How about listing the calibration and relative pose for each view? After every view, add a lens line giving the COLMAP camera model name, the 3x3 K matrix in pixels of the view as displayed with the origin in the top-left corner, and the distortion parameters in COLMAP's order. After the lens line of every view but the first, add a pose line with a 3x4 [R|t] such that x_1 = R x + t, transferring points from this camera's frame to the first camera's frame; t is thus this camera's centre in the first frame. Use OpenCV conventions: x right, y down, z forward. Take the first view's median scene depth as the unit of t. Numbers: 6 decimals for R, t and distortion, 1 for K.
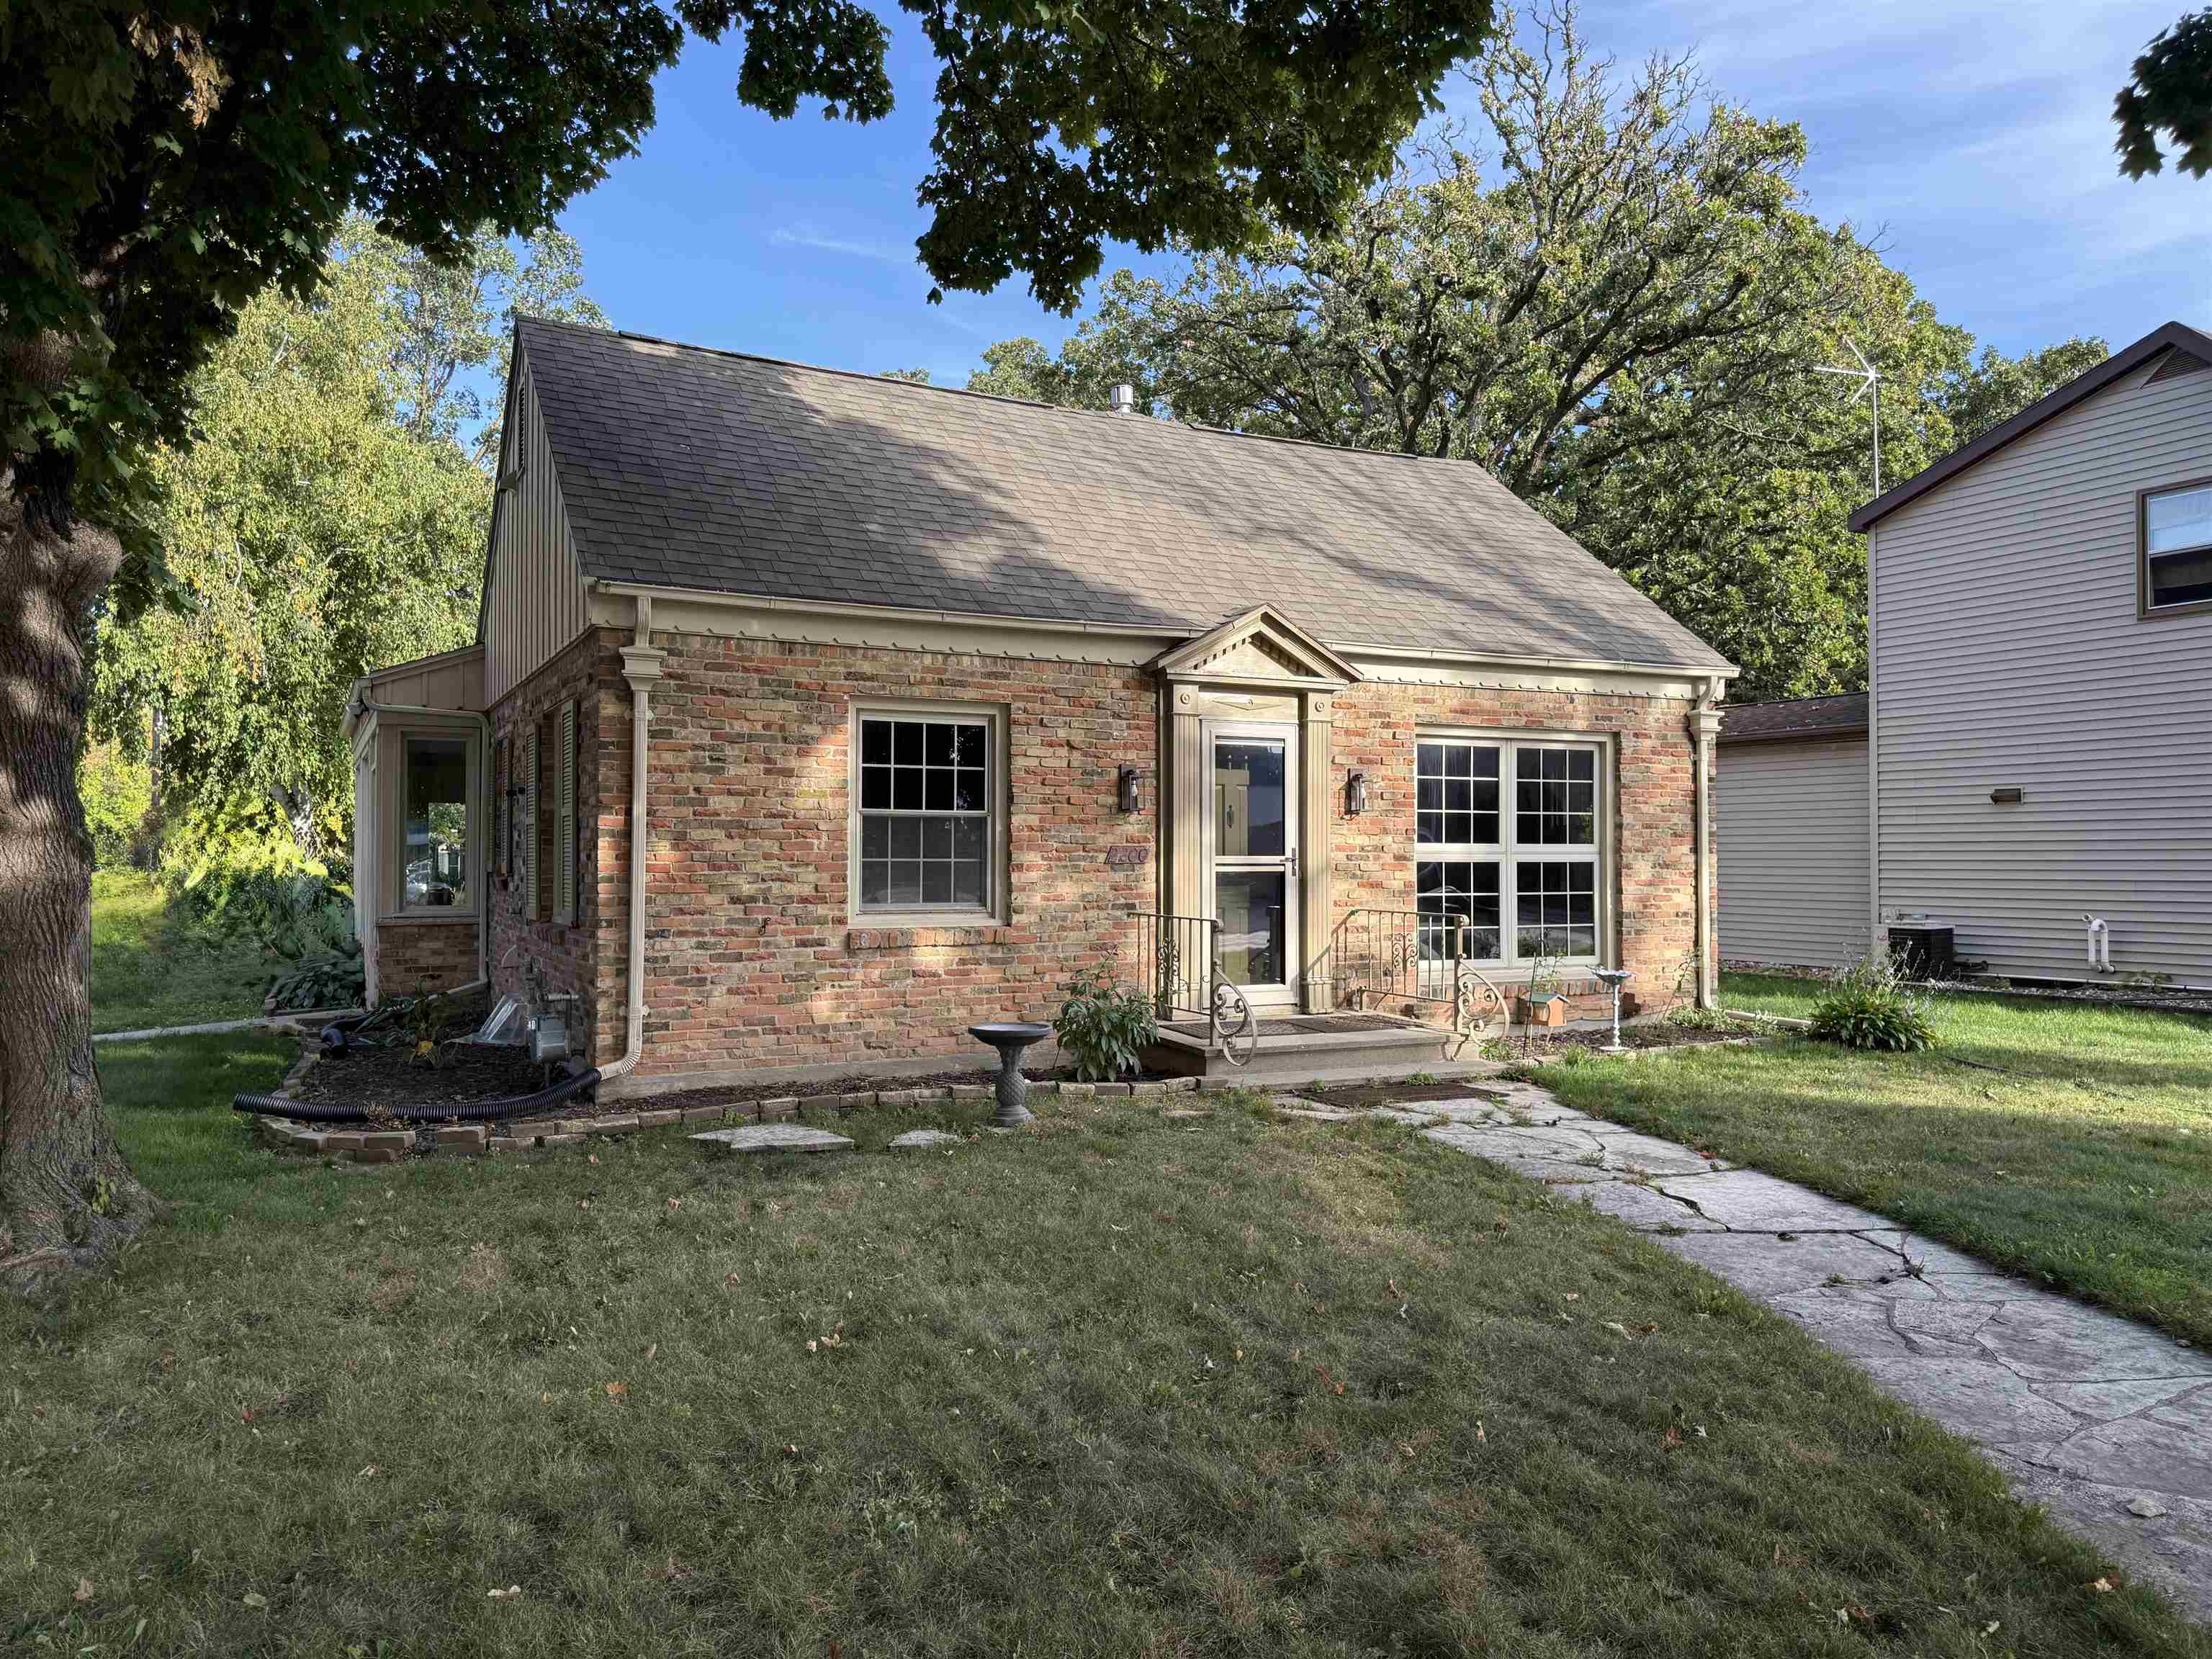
lens RADIAL K [[1549.6, 0, 1101.5], [0, 1549.6, 829.0], [0, 0, 1]] dist [0.151435, -0.286961]
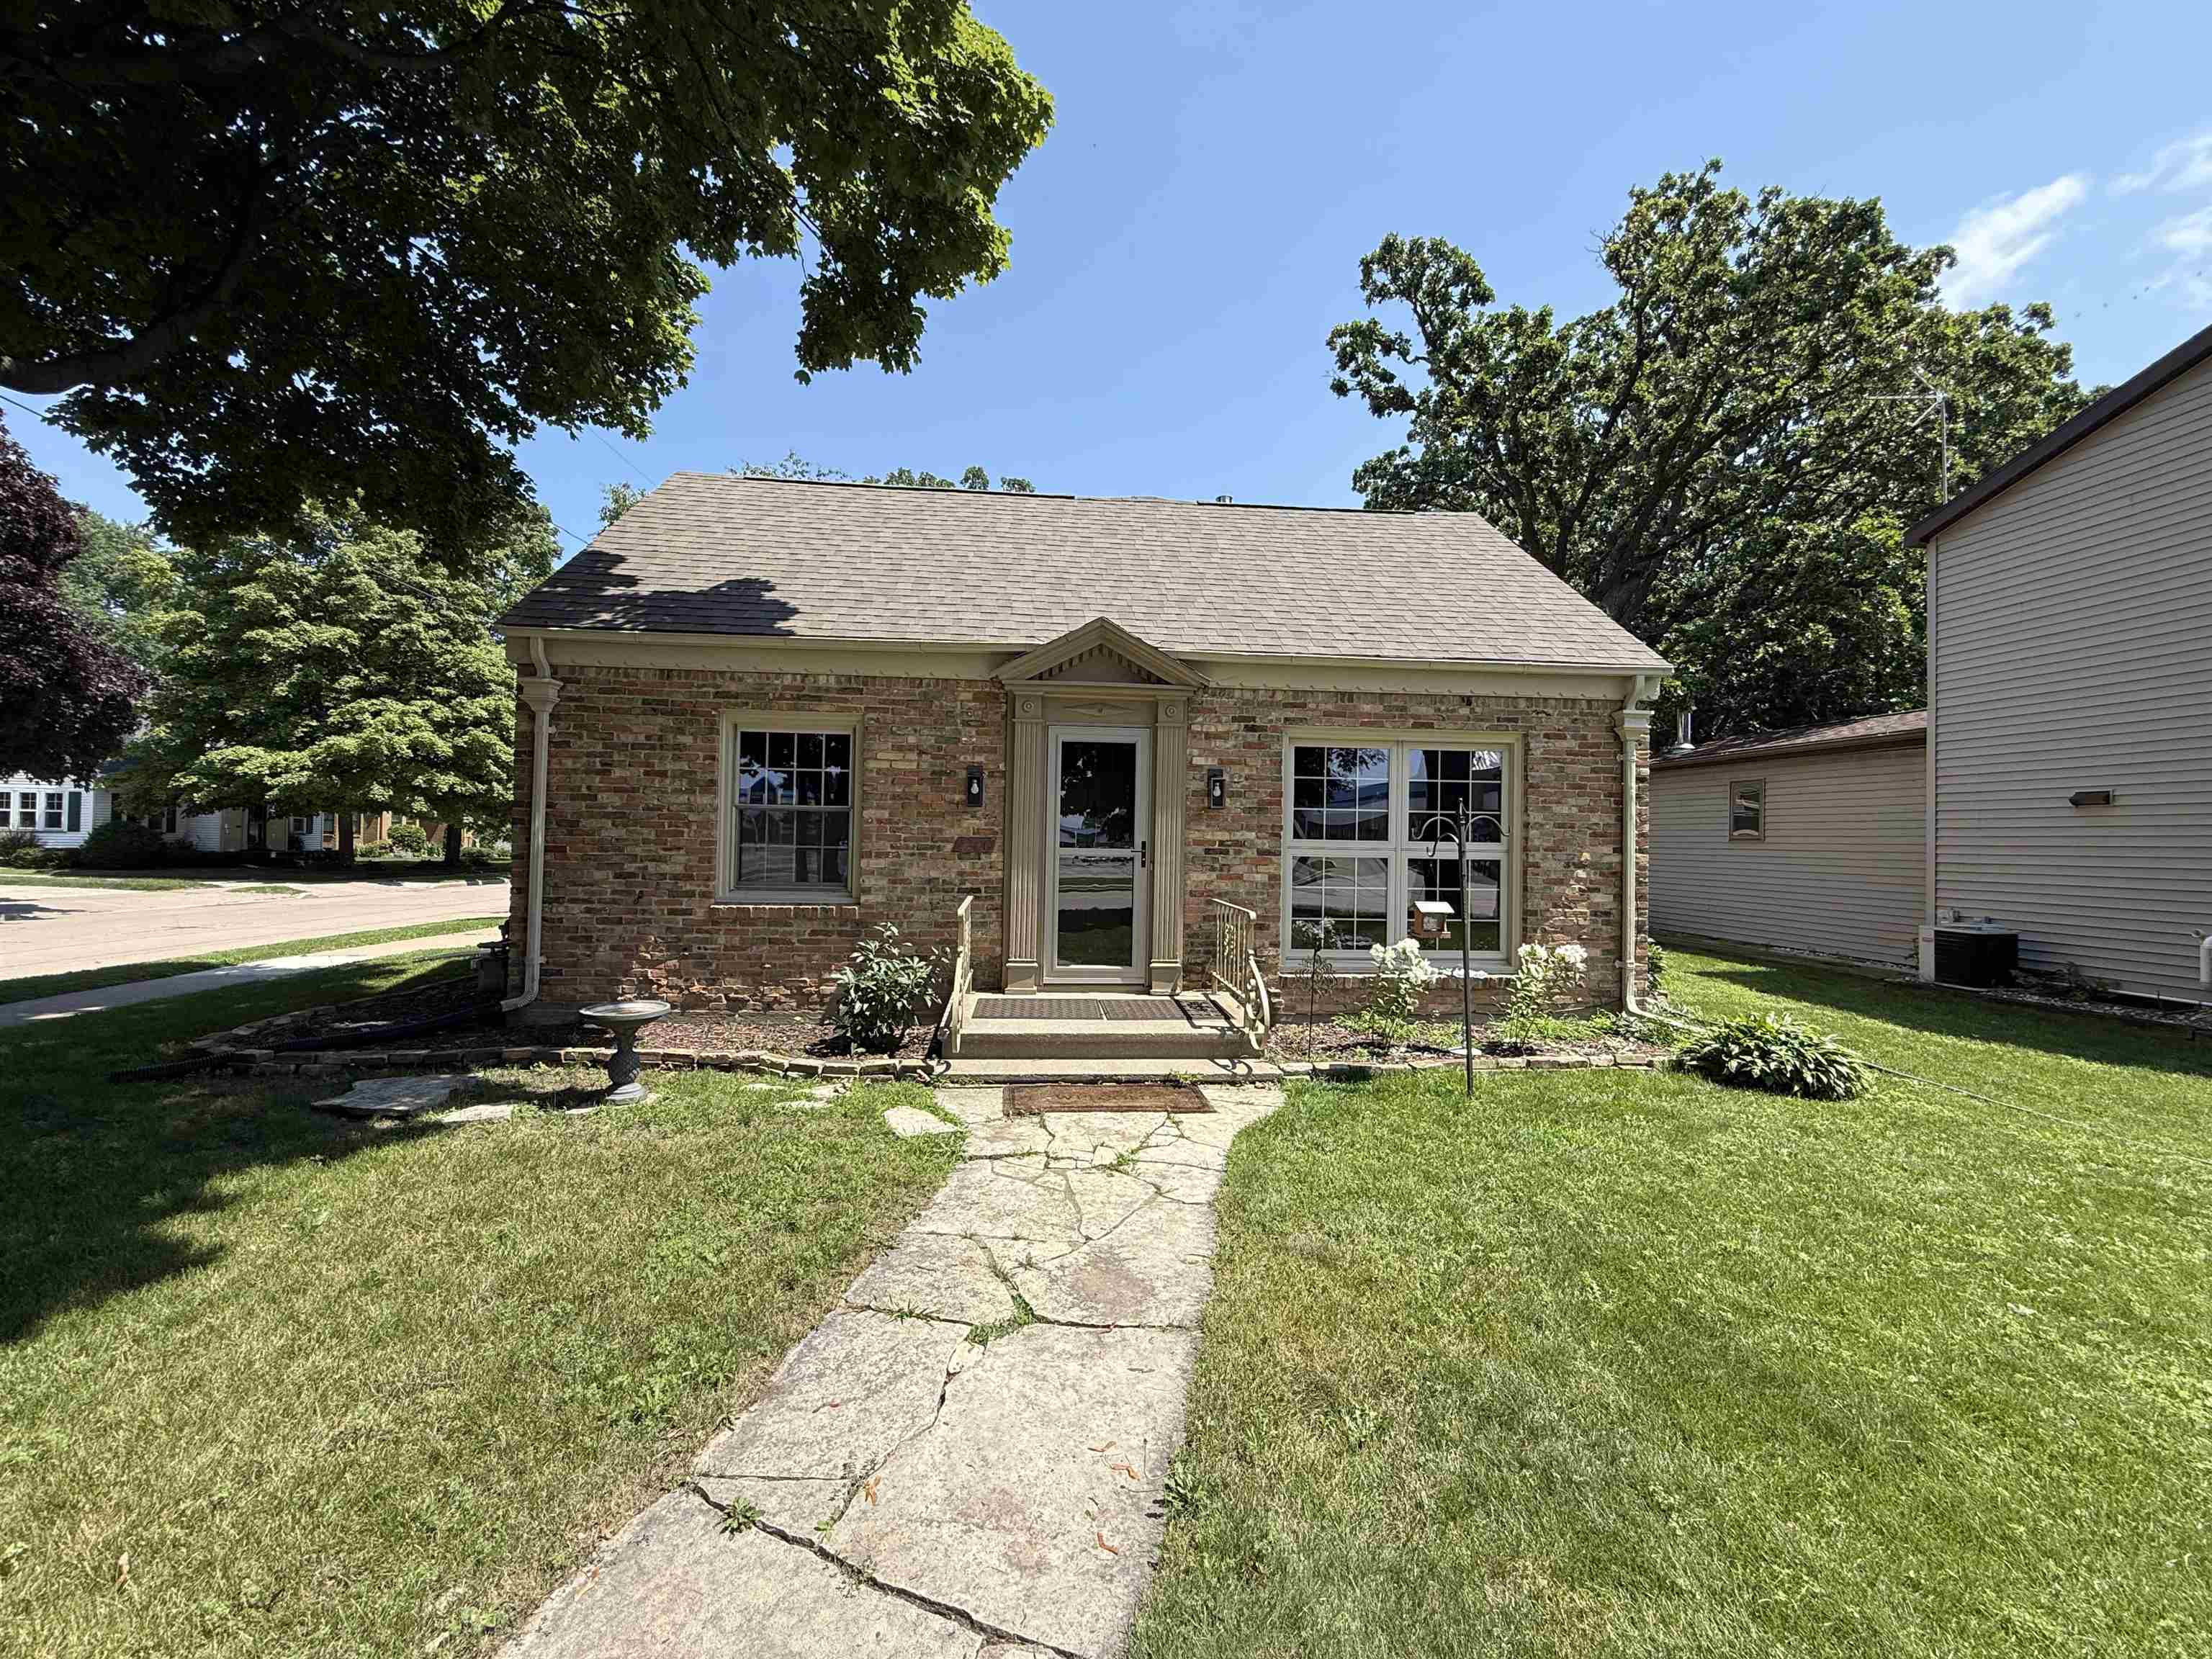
lens RADIAL K [[885.1, 0, 1097.3], [0, 885.1, 828.9], [0, 0, 1]] dist [0.000609, 0.000382]
pose [[0.923574, 0.009967, -0.383292, 0.353722], [-0.009916, 0.999949, 0.002109, 0.002303], [0.383293, 0.001853, 0.923625, 0.438476]]
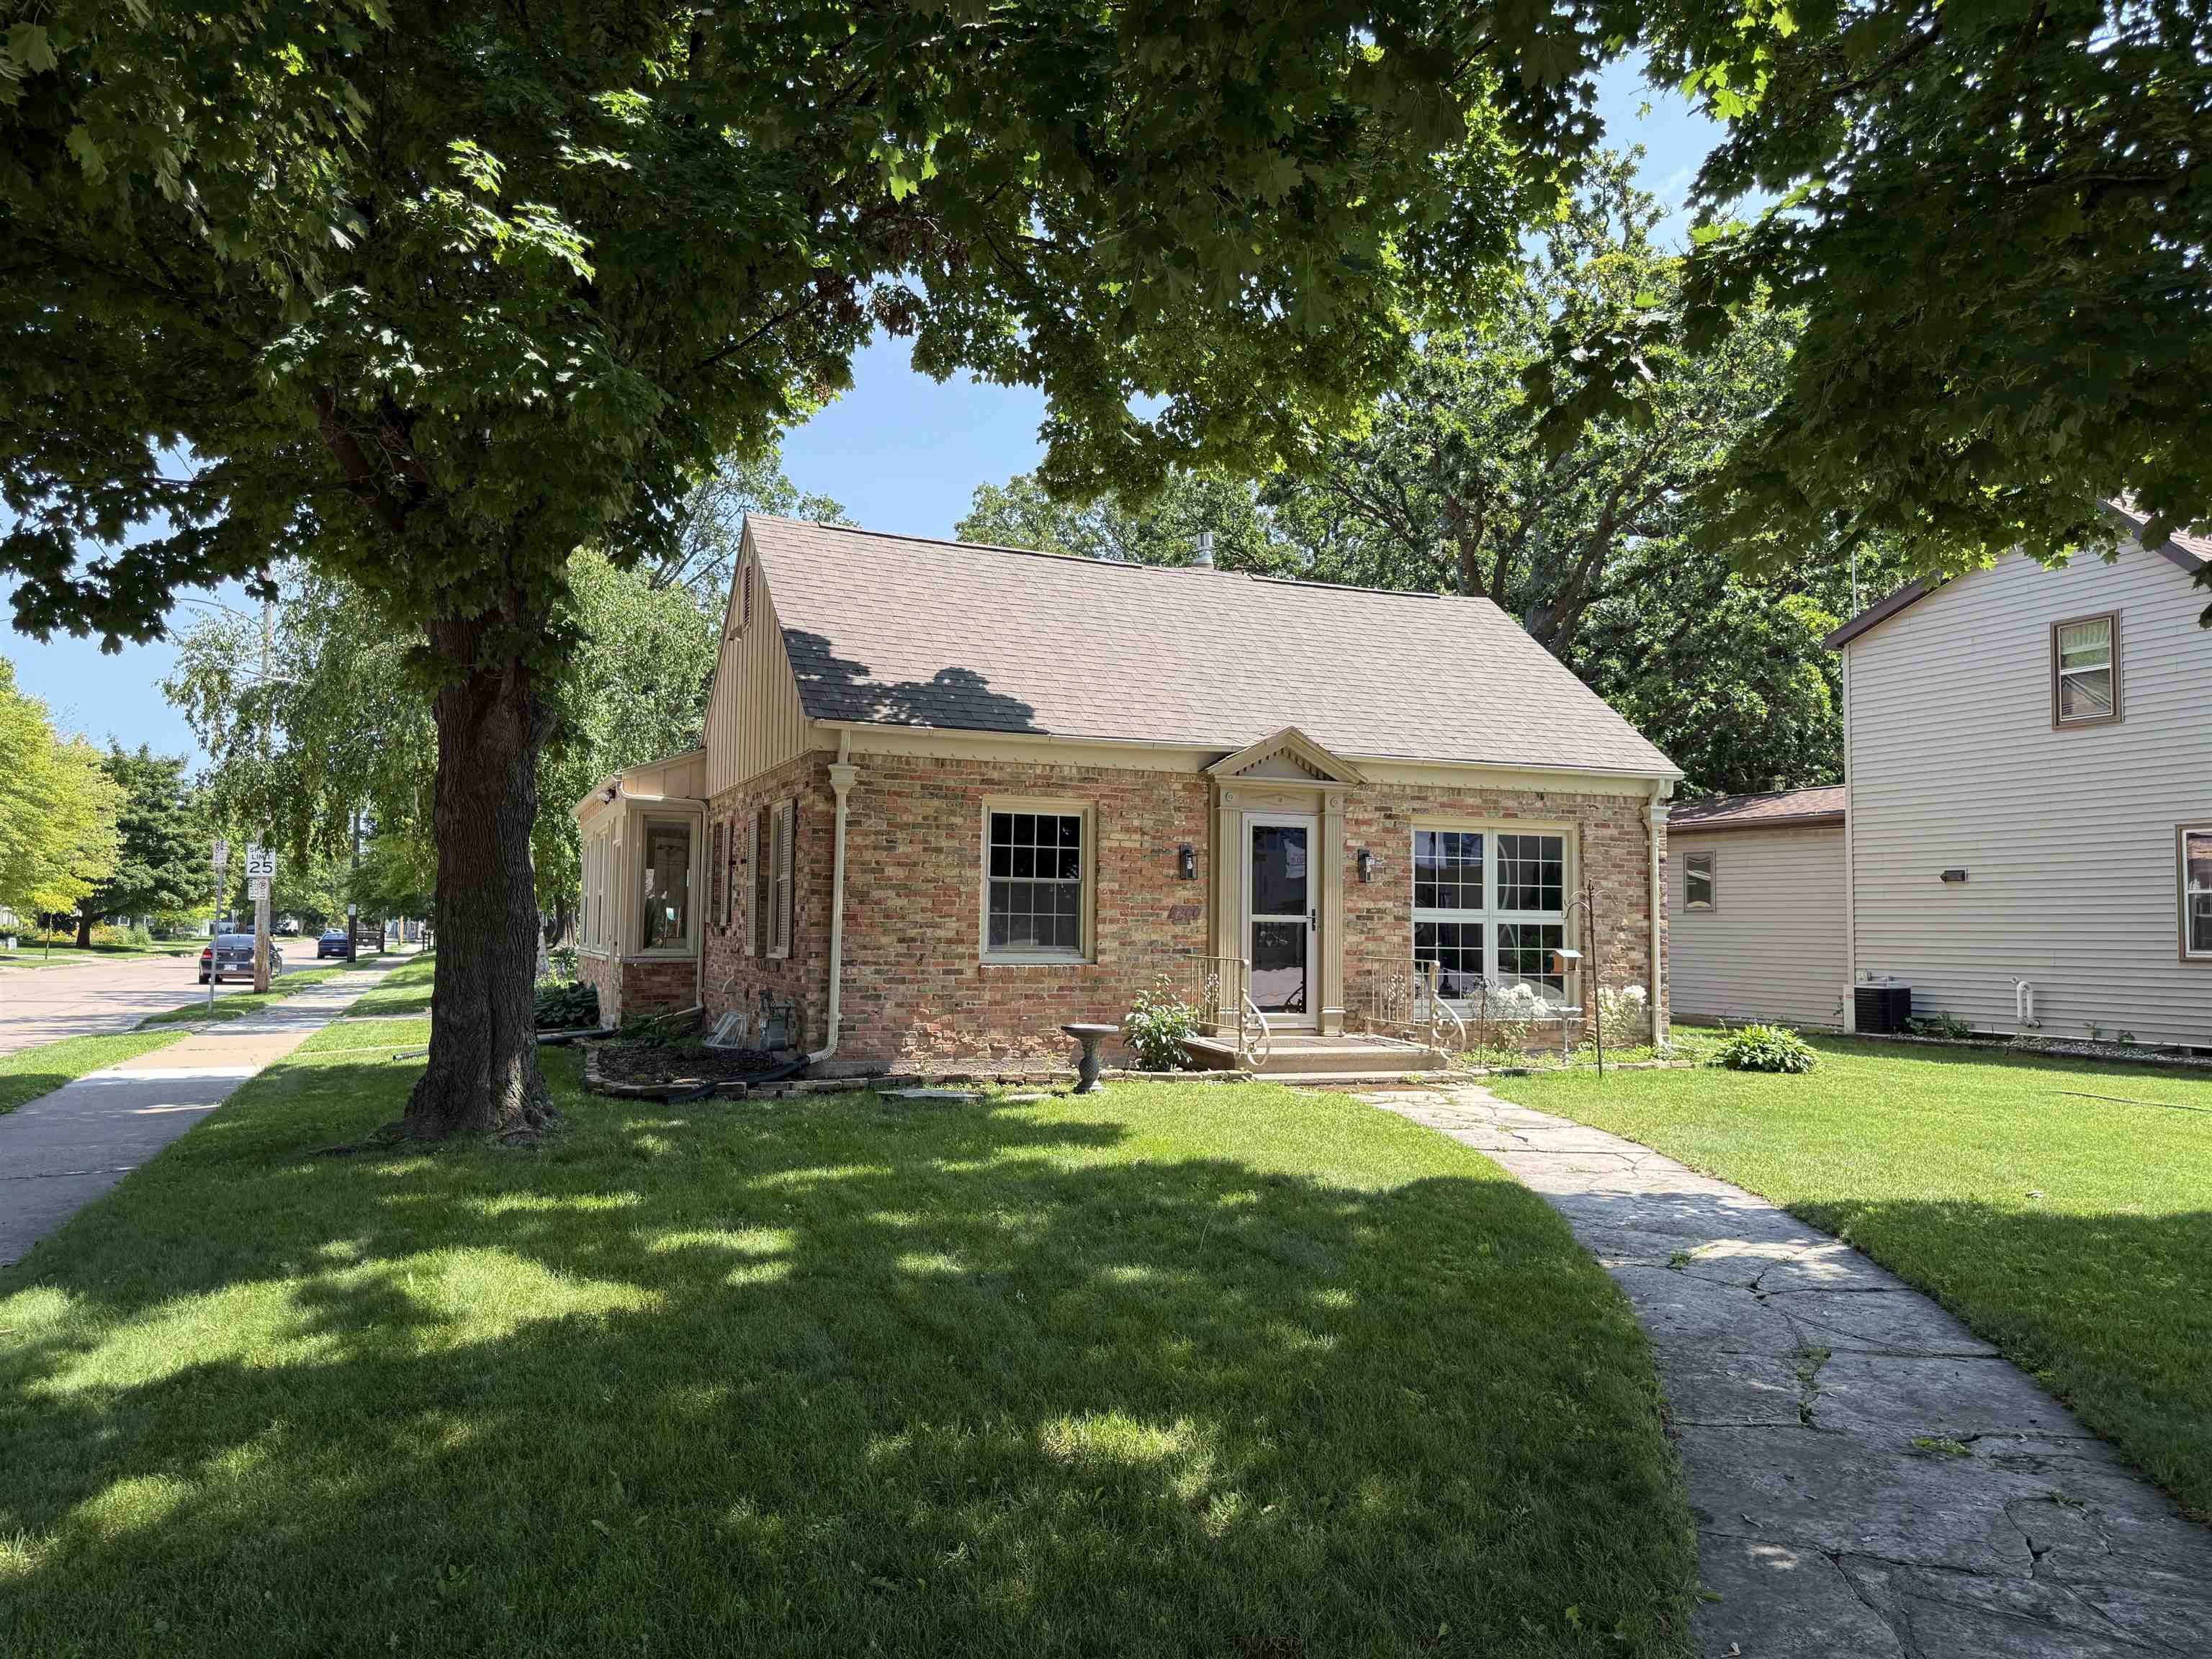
lens RADIAL K [[1549.6, 0, 1101.5], [0, 1549.6, 829.0], [0, 0, 1]] dist [0.151435, -0.286961]
pose [[0.996752, 0.007515, -0.080183, 0.052730], [-0.011111, 0.998947, -0.044503, 0.004834], [0.079764, 0.045249, 0.995786, -0.354307]]
